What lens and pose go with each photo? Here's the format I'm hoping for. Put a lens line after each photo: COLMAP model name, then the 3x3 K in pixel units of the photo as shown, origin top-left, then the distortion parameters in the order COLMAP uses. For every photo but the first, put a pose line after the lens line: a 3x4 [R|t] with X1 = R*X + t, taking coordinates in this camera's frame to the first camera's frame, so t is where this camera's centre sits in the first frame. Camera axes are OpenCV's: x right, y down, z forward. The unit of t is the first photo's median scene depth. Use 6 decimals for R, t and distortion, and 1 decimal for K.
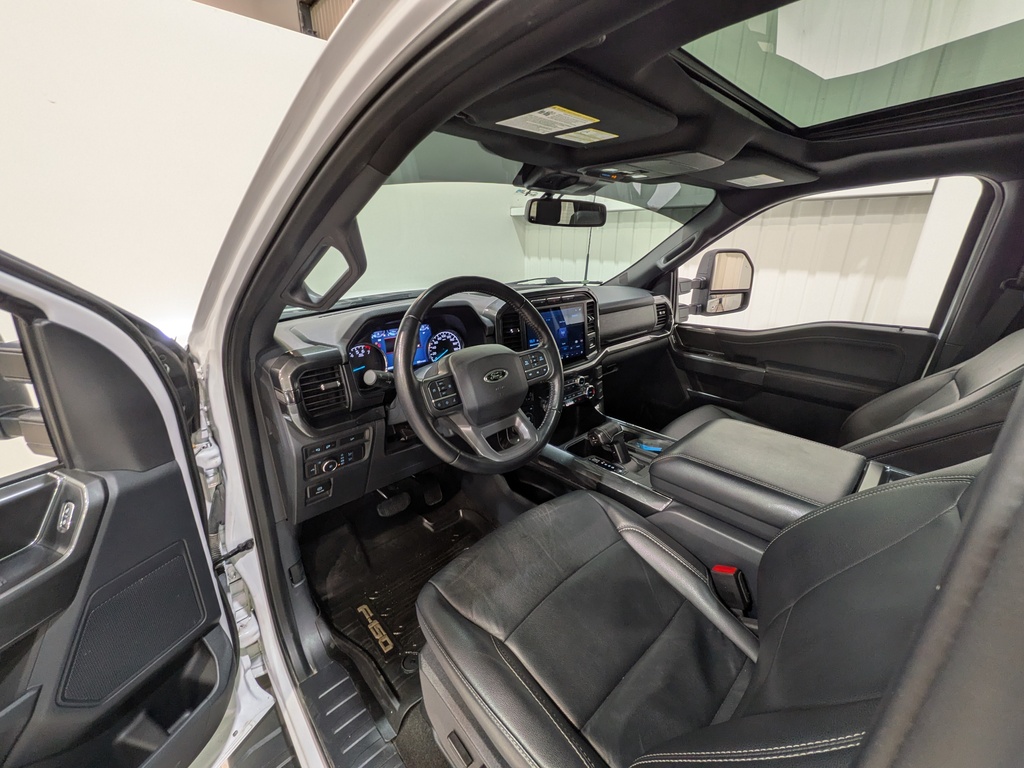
lens RADIAL K [[404.3, 0, 513.9], [0, 404.3, 375.4], [0, 0, 1]] dist [0.020665, 0.000015]
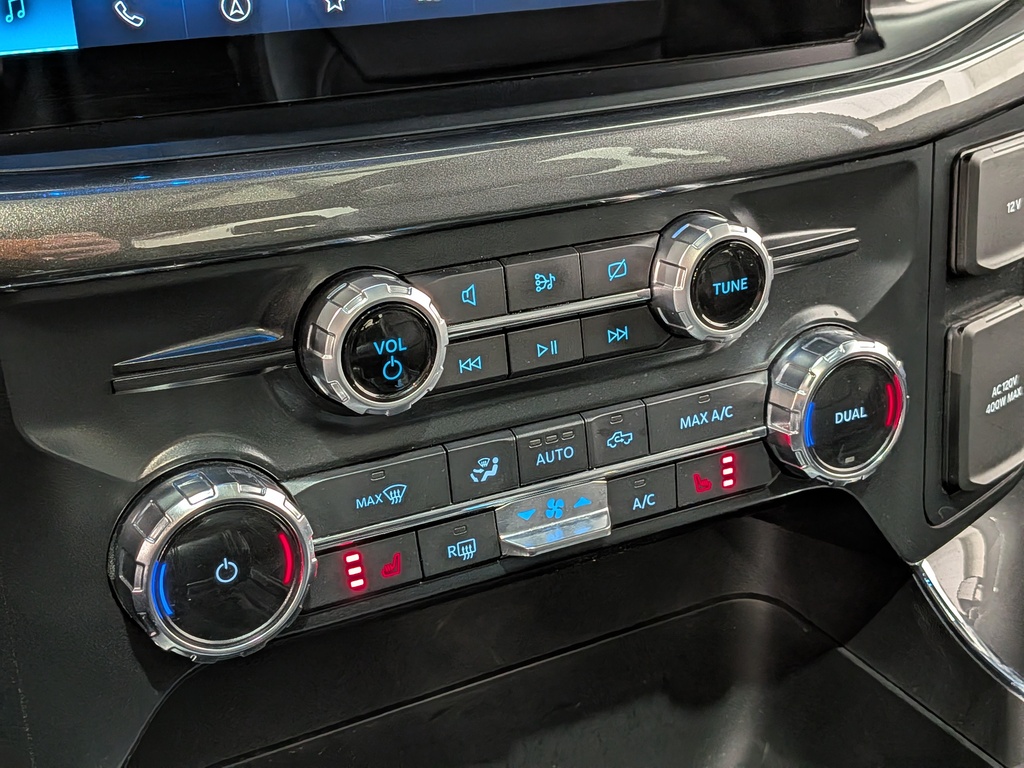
lens RADIAL K [[1451.5, 0, 512.0], [0, 1451.5, 384.0], [0, 0, 1]] dist [0.083275, -0.047500]
pose [[0.971093, 0.102837, -0.215415, 0.191016], [-0.079283, 0.990164, 0.115283, 0.004210], [0.225151, -0.094871, 0.969694, 0.694394]]
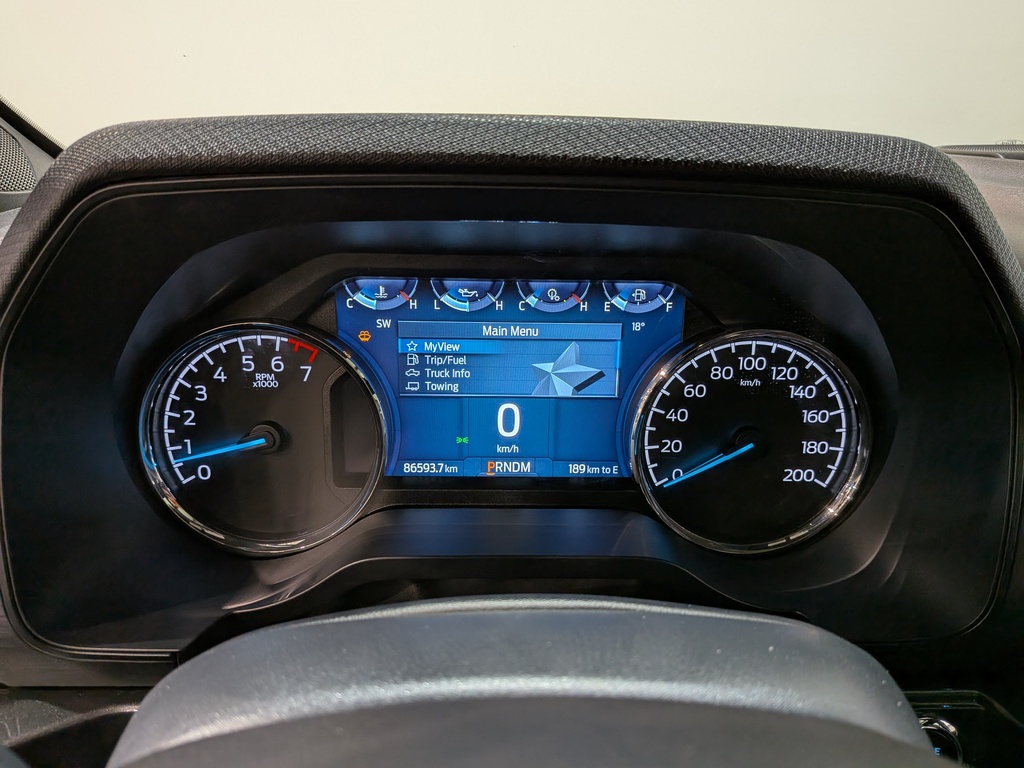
lens RADIAL K [[741.7, 0, 517.9], [0, 741.7, 387.0], [0, 0, 1]] dist [0.094086, -0.200955]
pose [[0.743880, 0.244434, -0.622009, -0.038683], [-0.223164, 0.968143, 0.113568, -0.088404], [0.629953, 0.054329, 0.774730, 0.596777]]
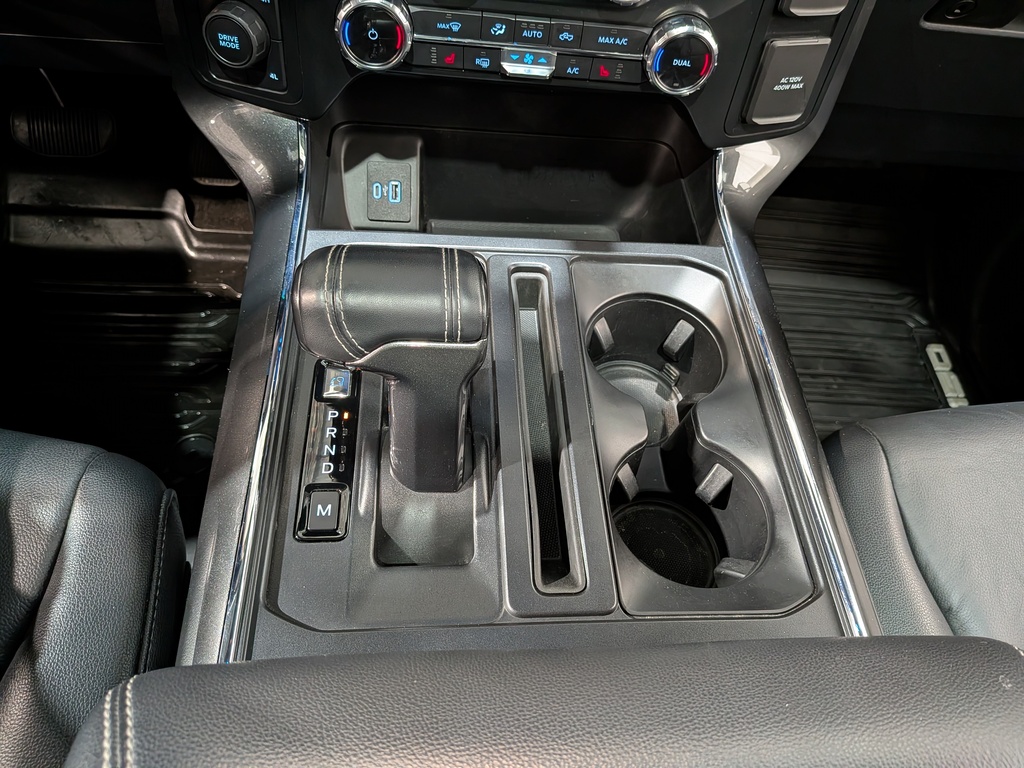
lens RADIAL K [[741.7, 0, 517.9], [0, 741.7, 387.0], [0, 0, 1]] dist [0.094086, -0.200955]
pose [[0.766563, 0.571650, -0.292569, 0.328029], [-0.309204, 0.727873, 0.612041, -0.039375], [0.562827, -0.378705, 0.734717, 0.663010]]
